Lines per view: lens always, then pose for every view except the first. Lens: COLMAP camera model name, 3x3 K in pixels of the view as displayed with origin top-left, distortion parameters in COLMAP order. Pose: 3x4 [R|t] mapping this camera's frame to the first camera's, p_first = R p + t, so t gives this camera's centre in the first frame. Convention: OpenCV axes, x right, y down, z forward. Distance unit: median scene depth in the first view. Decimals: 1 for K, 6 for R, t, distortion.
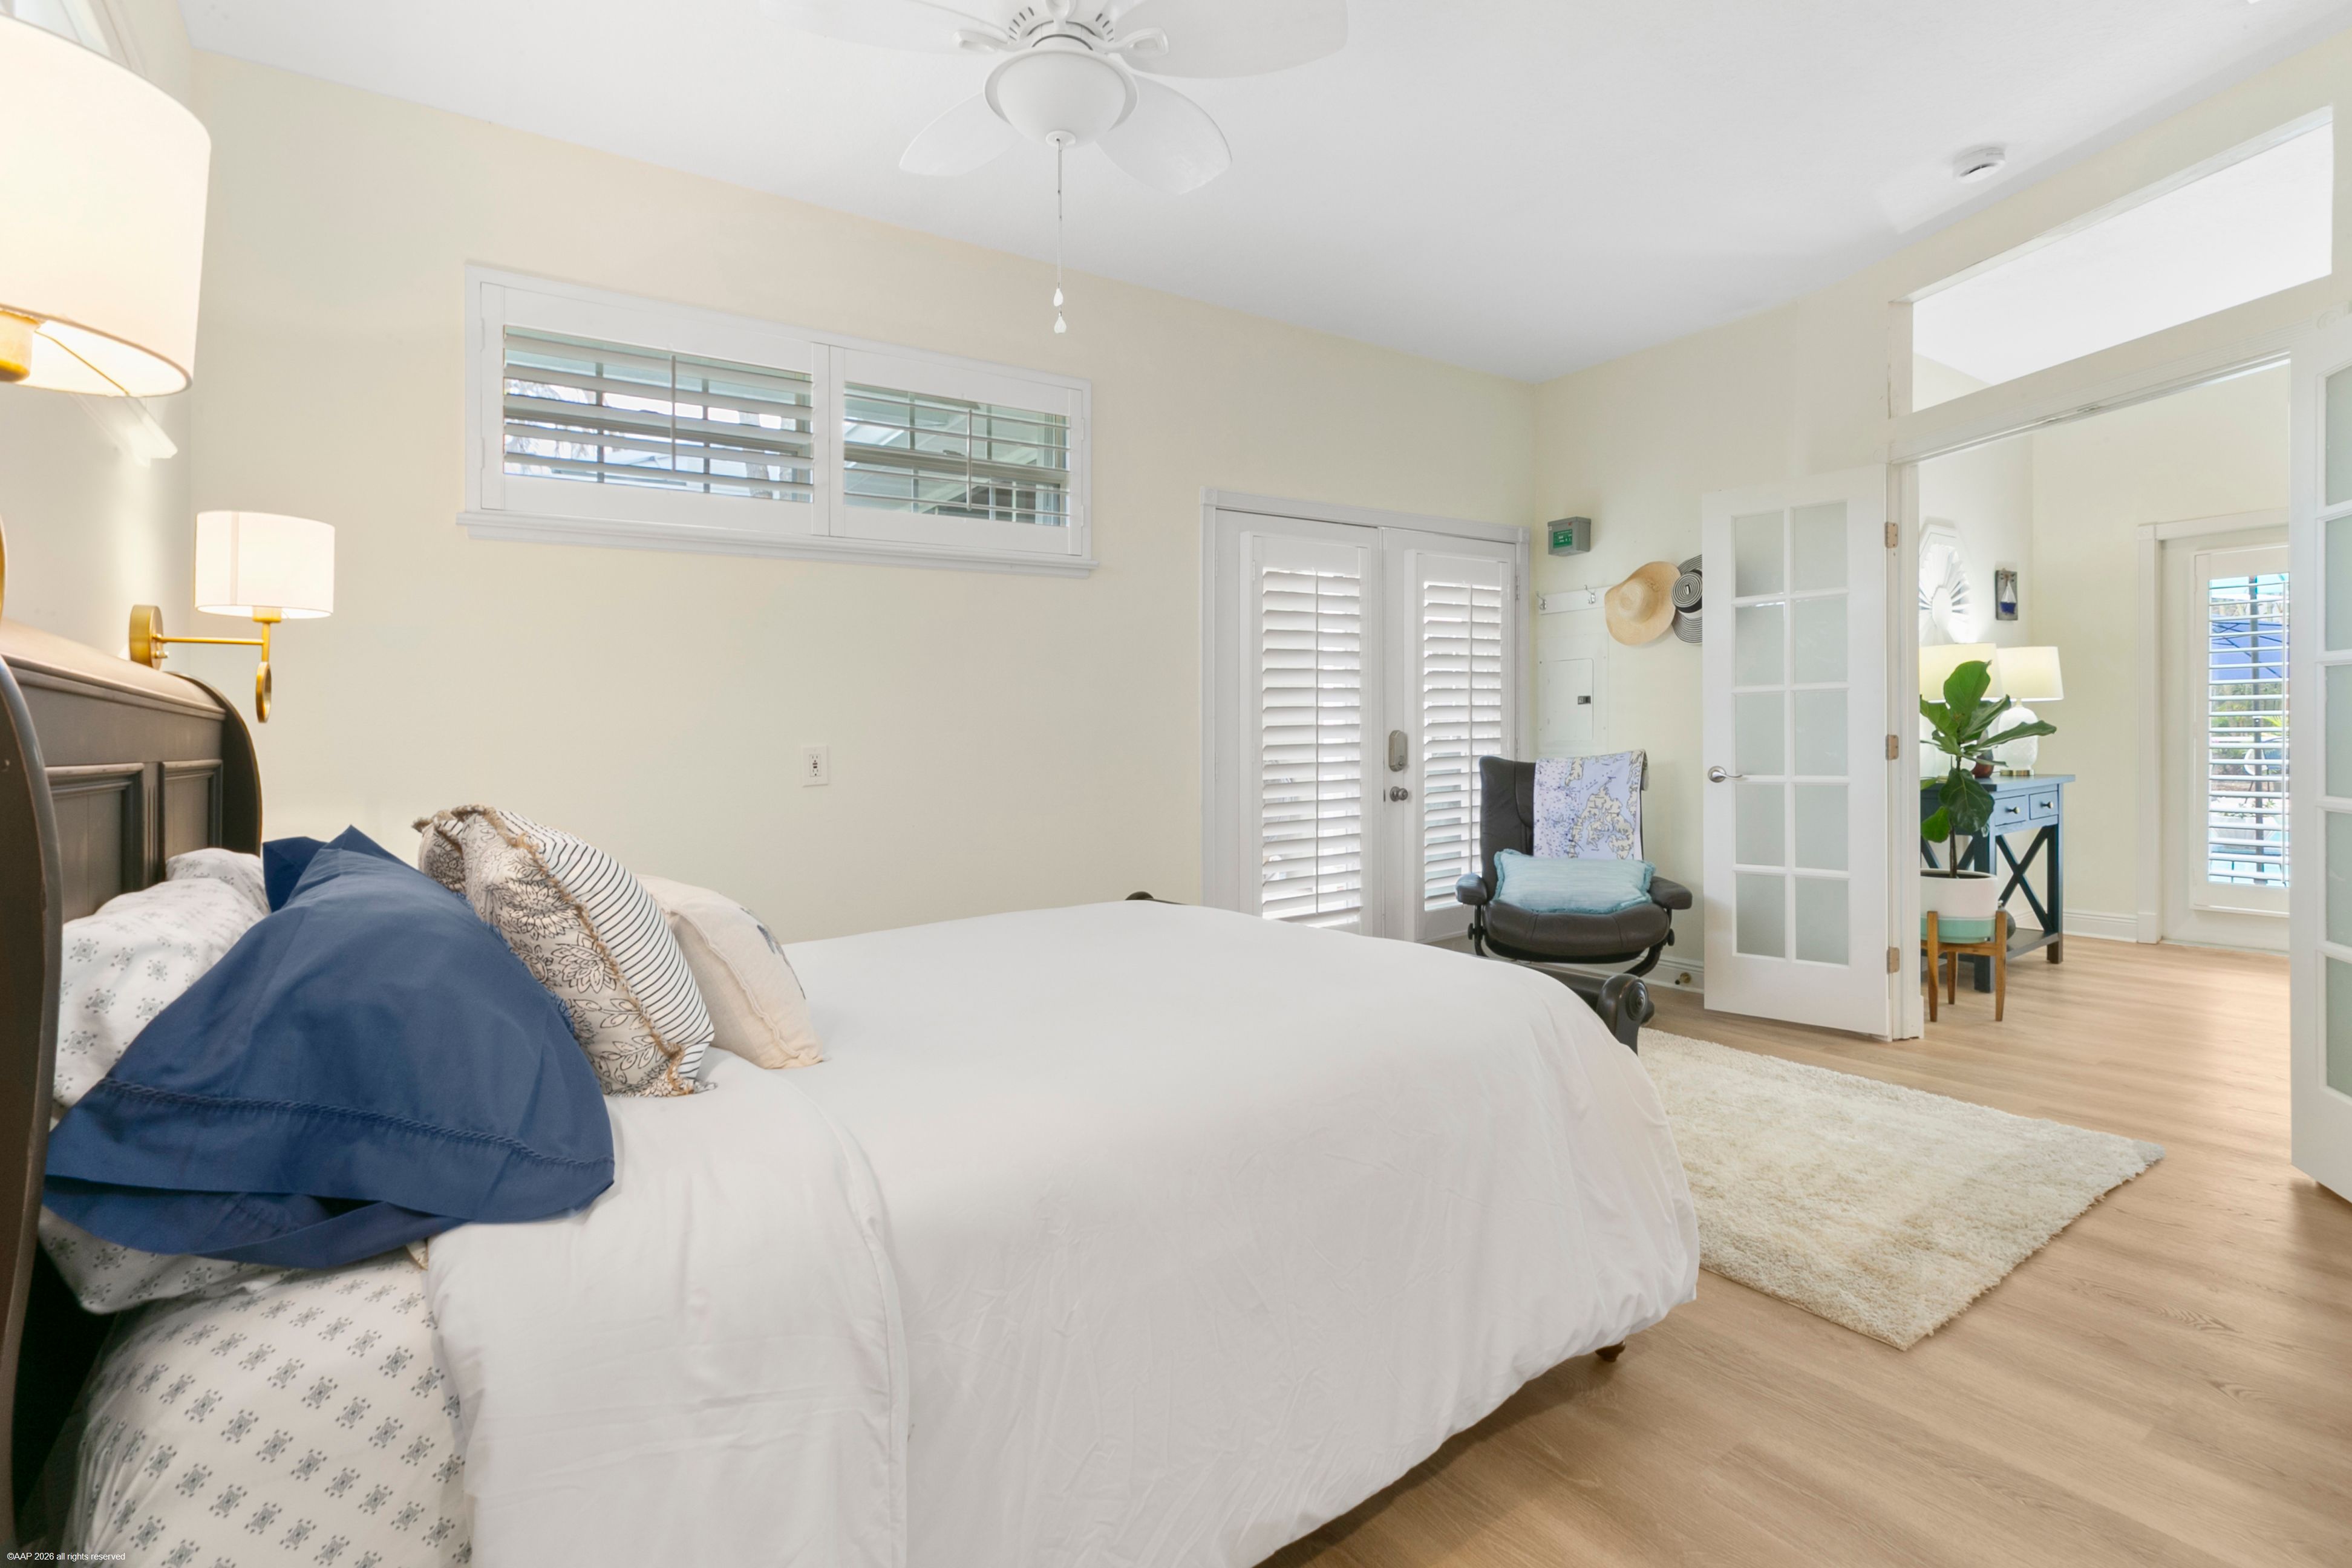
lens RADIAL K [[1076.8, 0, 1143.1], [0, 1076.8, 695.7], [0, 0, 1]] dist [0.009867, -0.000978]
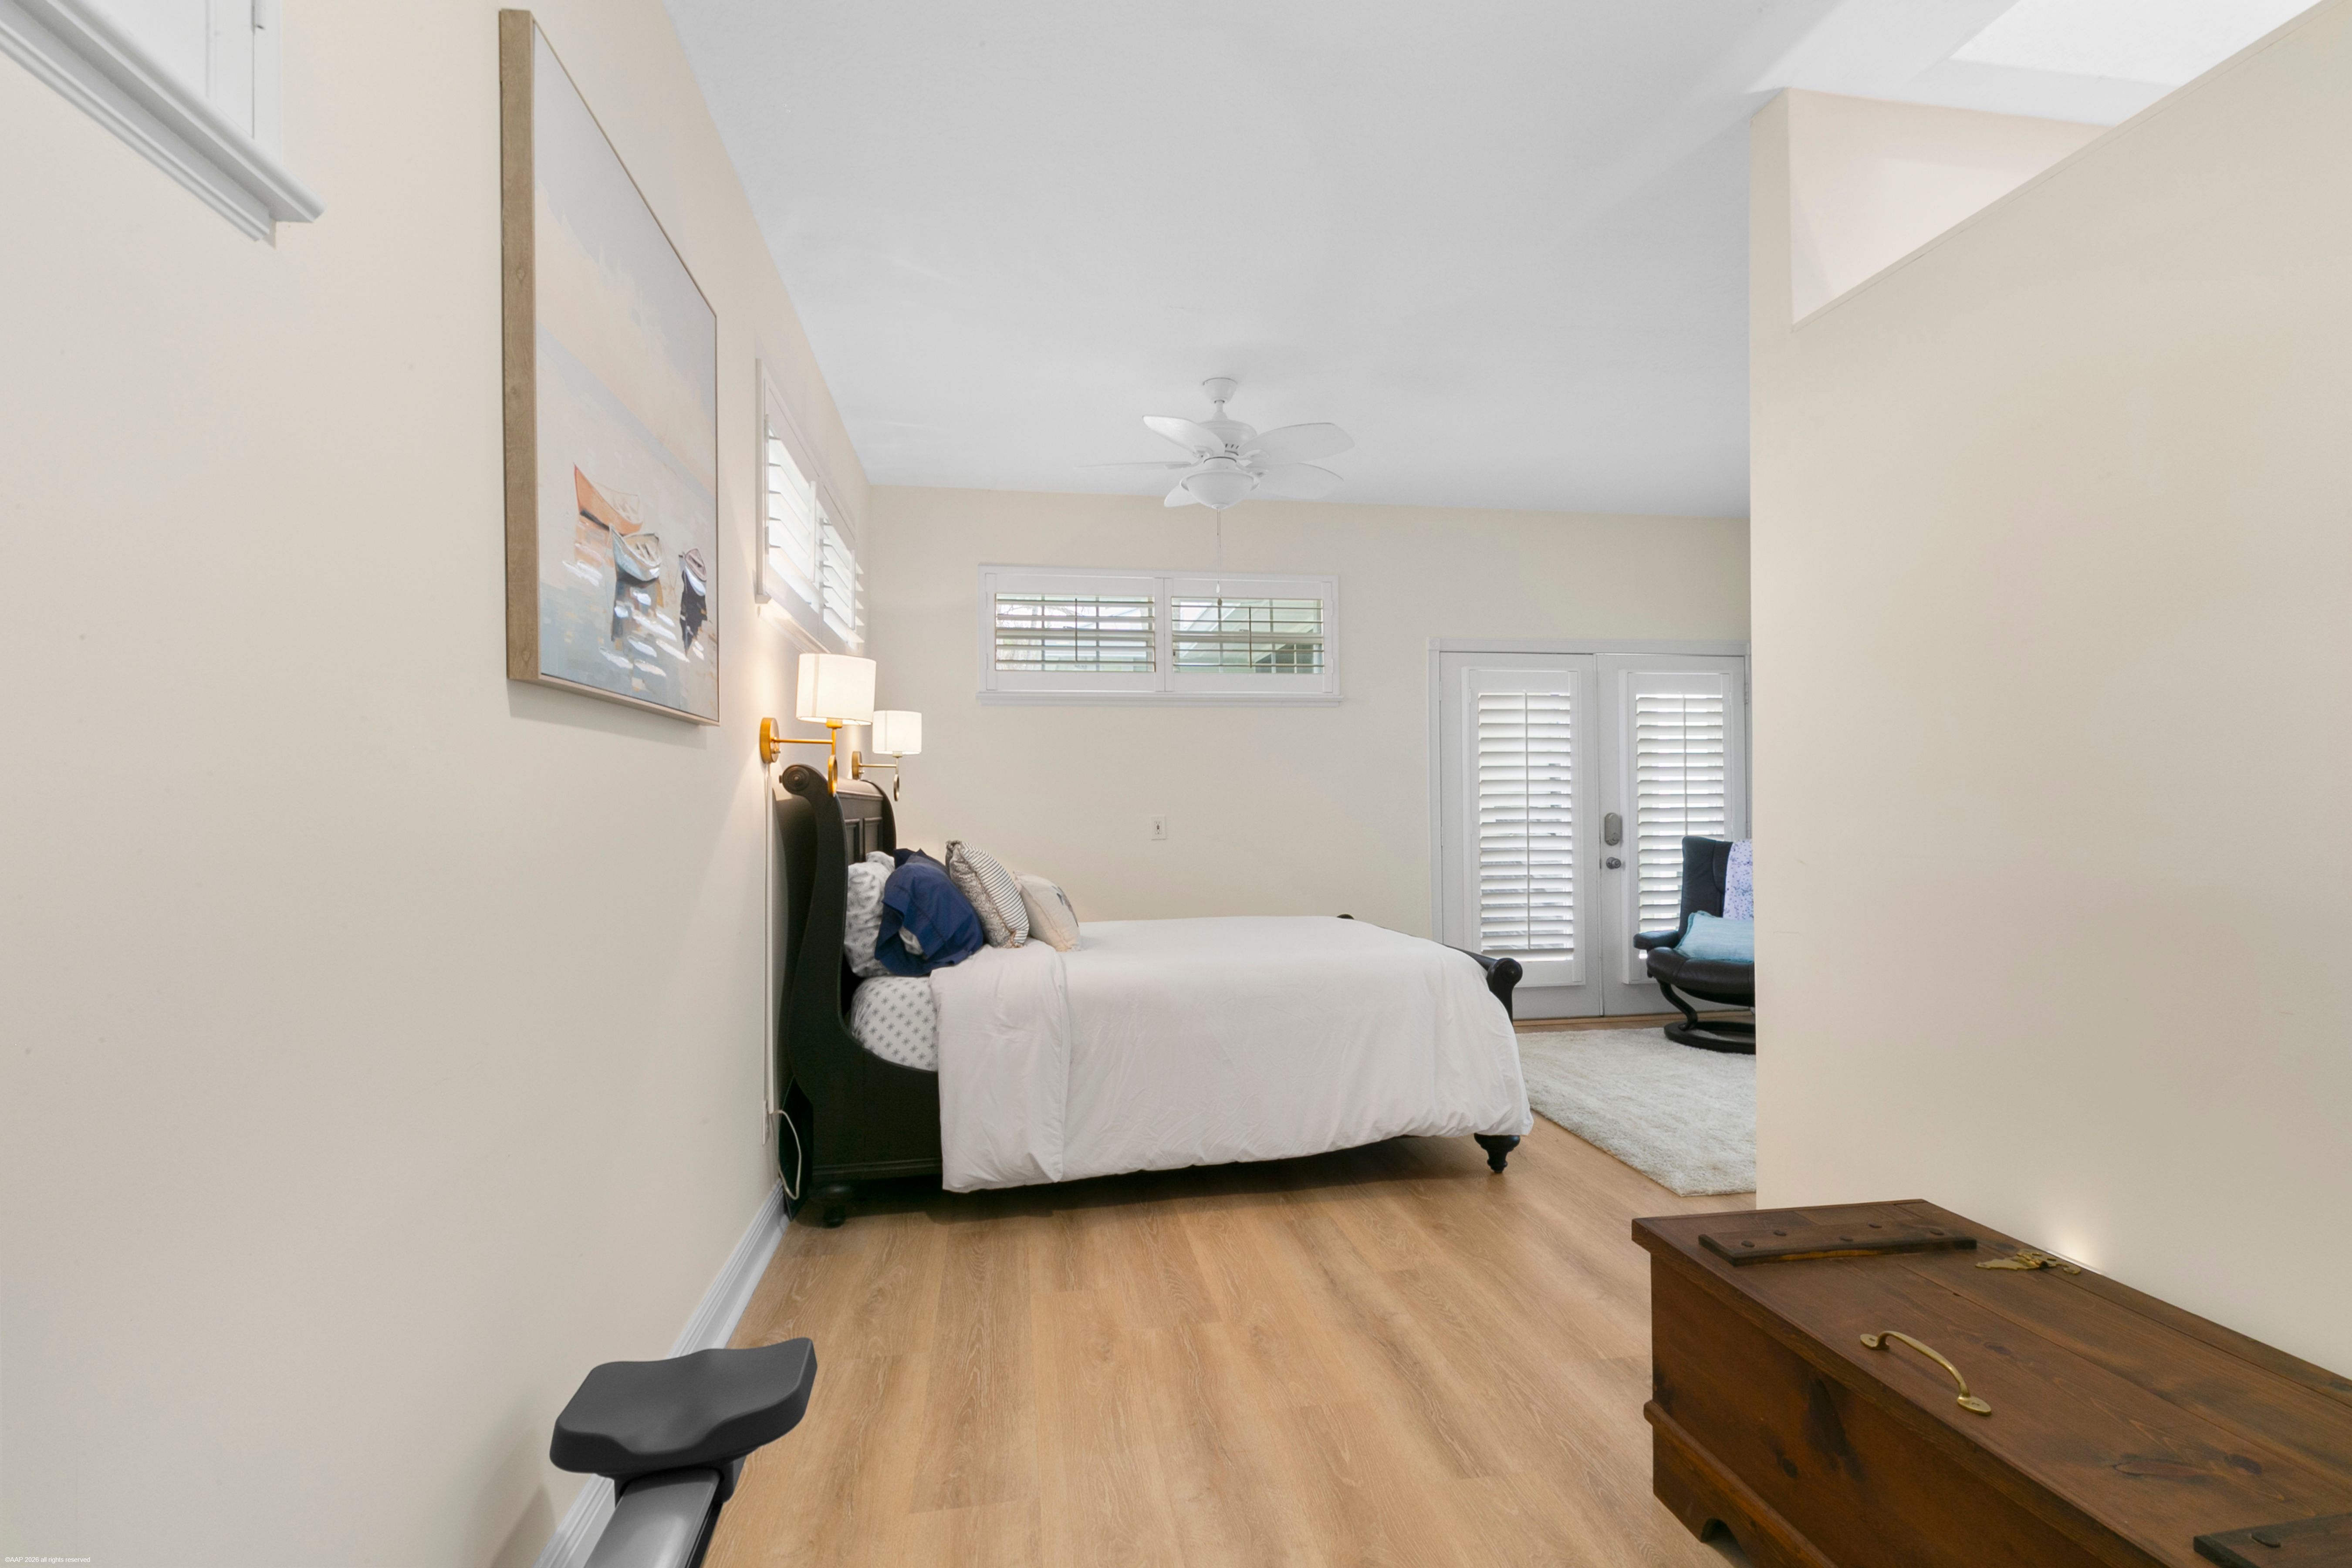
lens RADIAL K [[1076.8, 0, 1178.6], [0, 1076.8, 783.7], [0, 0, 1]] dist [0.009867, -0.000978]
pose [[0.905293, 0.010332, -0.424663, 0.681080], [-0.001800, 0.999789, 0.020486, -0.059608], [0.424785, -0.017781, 0.905120, -0.790544]]
